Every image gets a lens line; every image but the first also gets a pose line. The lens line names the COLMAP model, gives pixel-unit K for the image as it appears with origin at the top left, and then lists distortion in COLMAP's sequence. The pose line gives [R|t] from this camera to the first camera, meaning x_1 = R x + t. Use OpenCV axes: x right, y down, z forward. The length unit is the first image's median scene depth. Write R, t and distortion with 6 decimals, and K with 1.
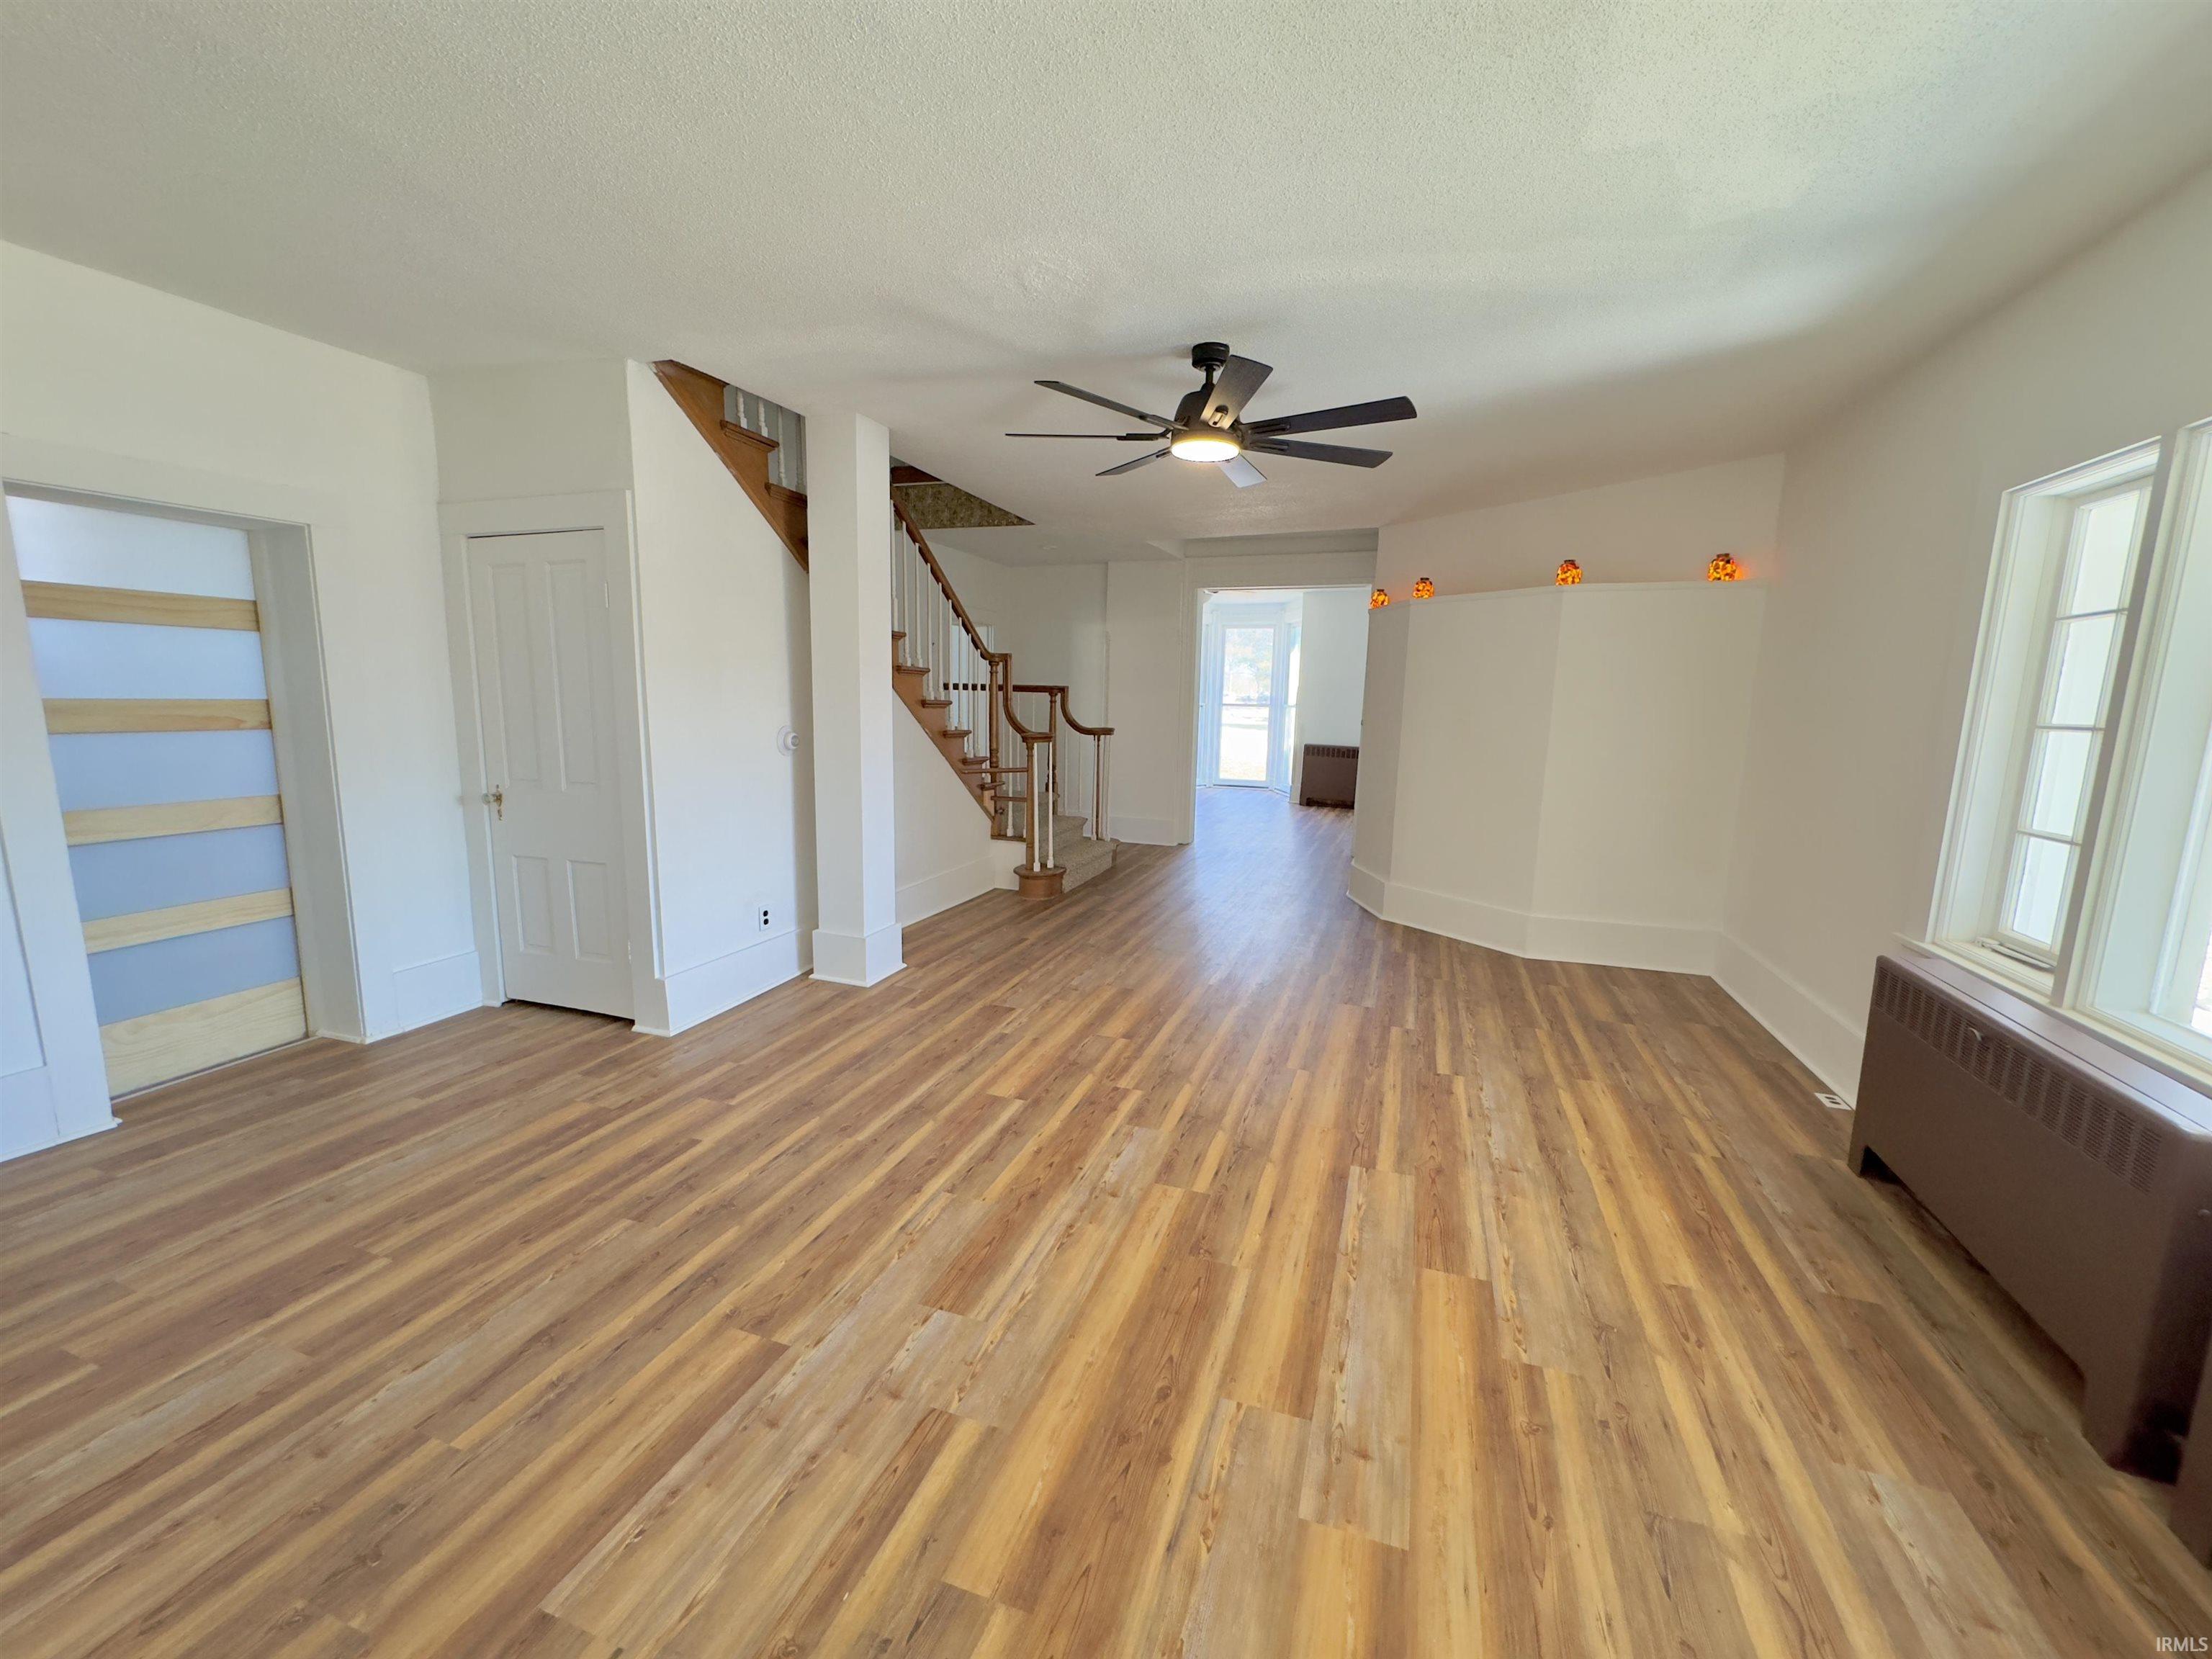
lens RADIAL K [[879.7, 0, 1104.4], [0, 879.7, 831.7], [0, 0, 1]] dist [-0.001834, 0.000099]
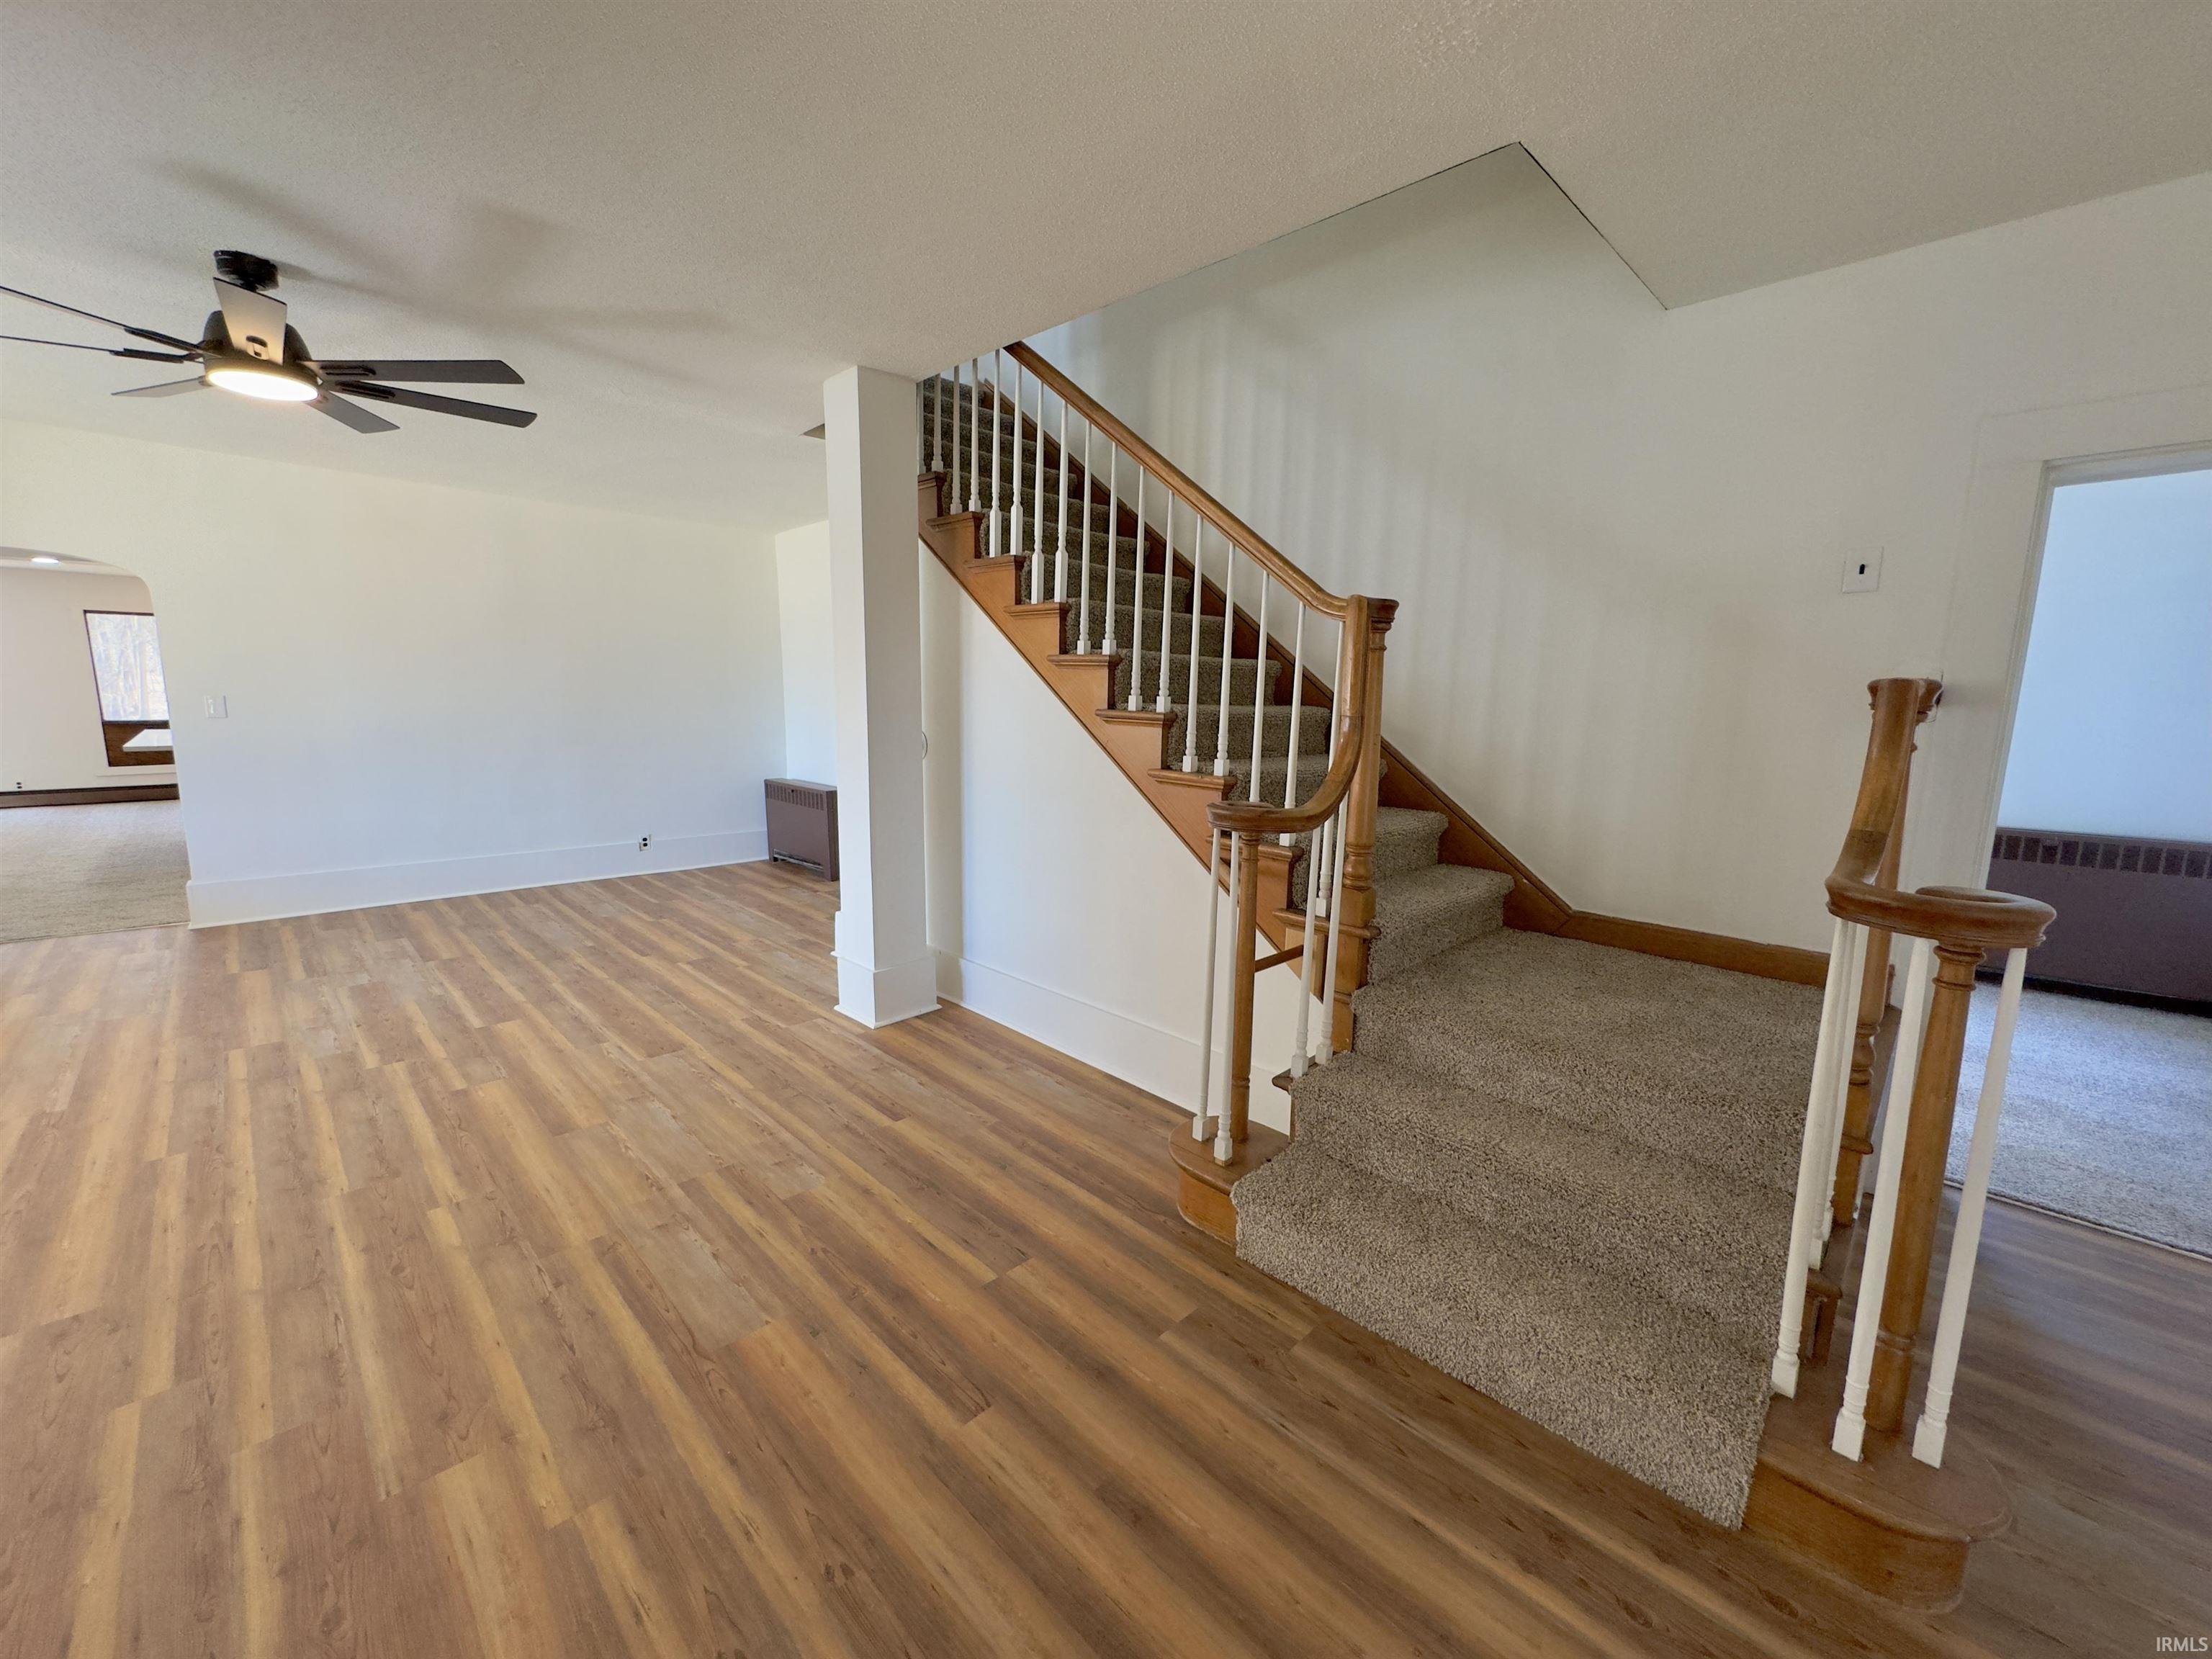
lens RADIAL K [[879.7, 0, 1104.4], [0, 879.7, 831.7], [0, 0, 1]] dist [-0.001834, 0.000099]
pose [[-0.430707, 0.116136, -0.894988, 0.461683], [-0.166477, 0.964444, 0.205264, -0.267010], [0.887005, 0.237403, -0.396058, 1.743136]]
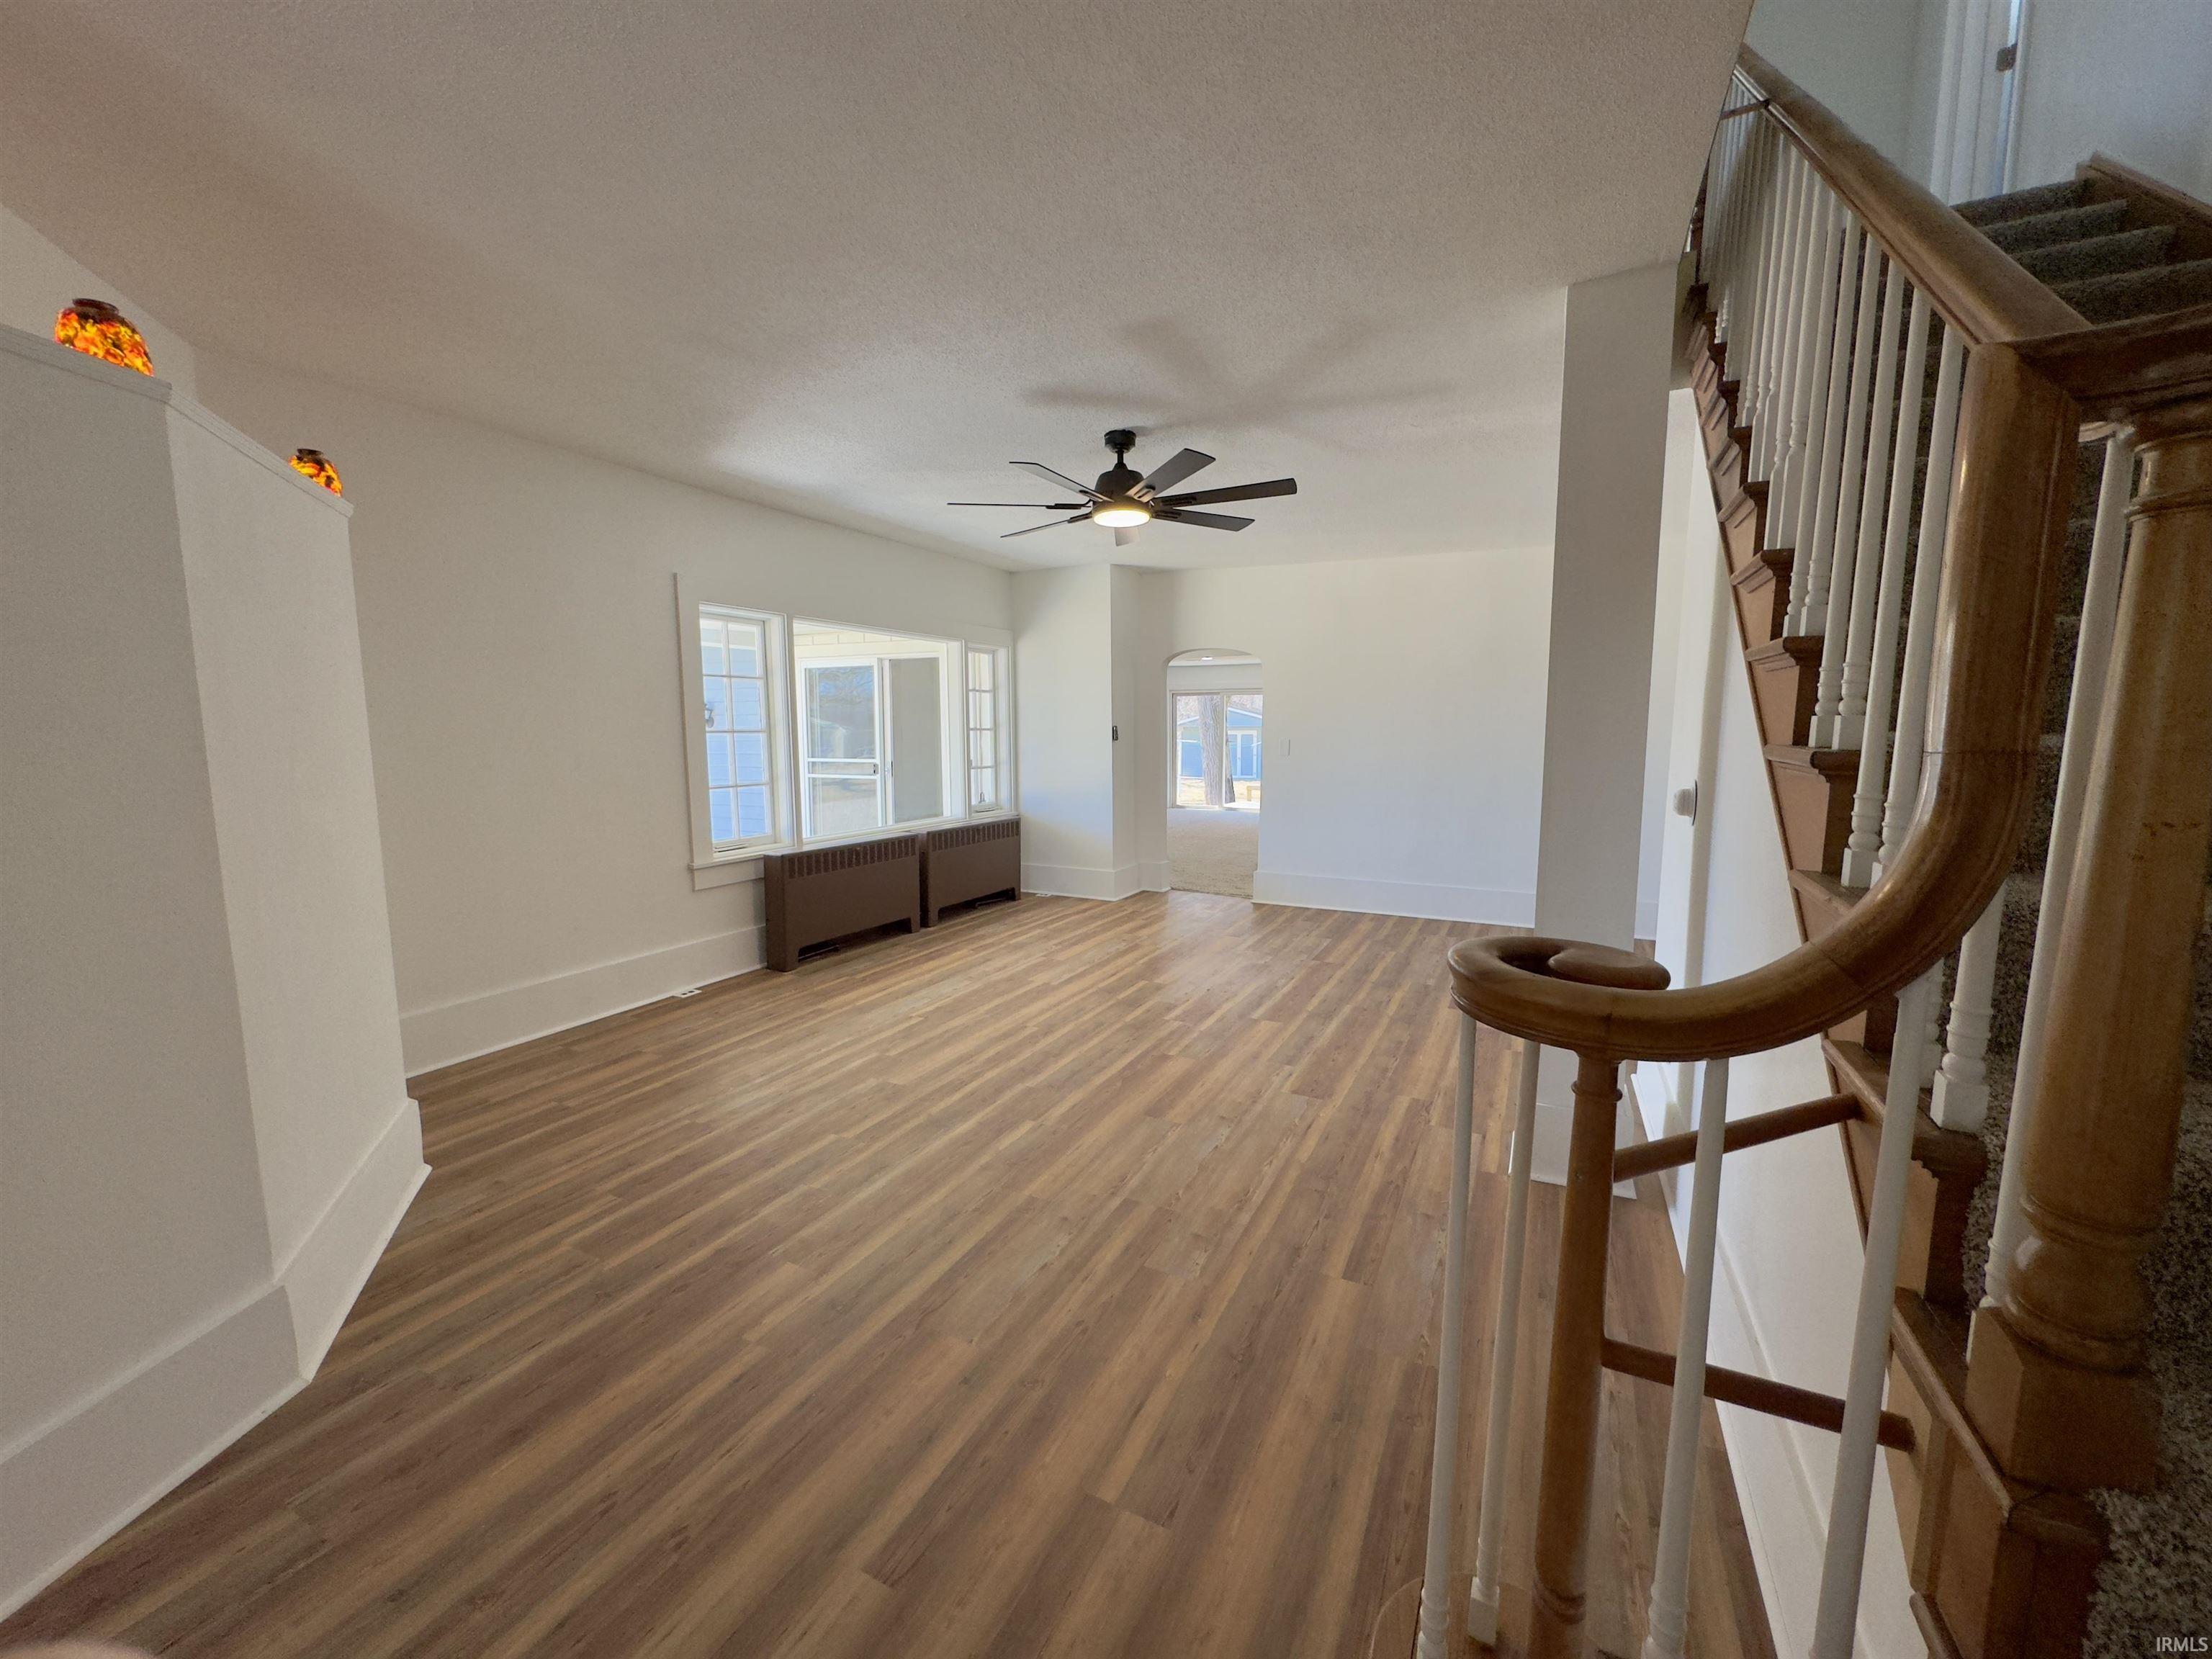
lens RADIAL K [[879.7, 0, 1104.4], [0, 879.7, 831.7], [0, 0, 1]] dist [-0.001834, 0.000099]
pose [[-0.991675, -0.033474, 0.124338, -0.020448], [0.001296, 0.962974, 0.269590, -0.281204], [-0.128758, 0.267507, -0.954914, 1.838404]]
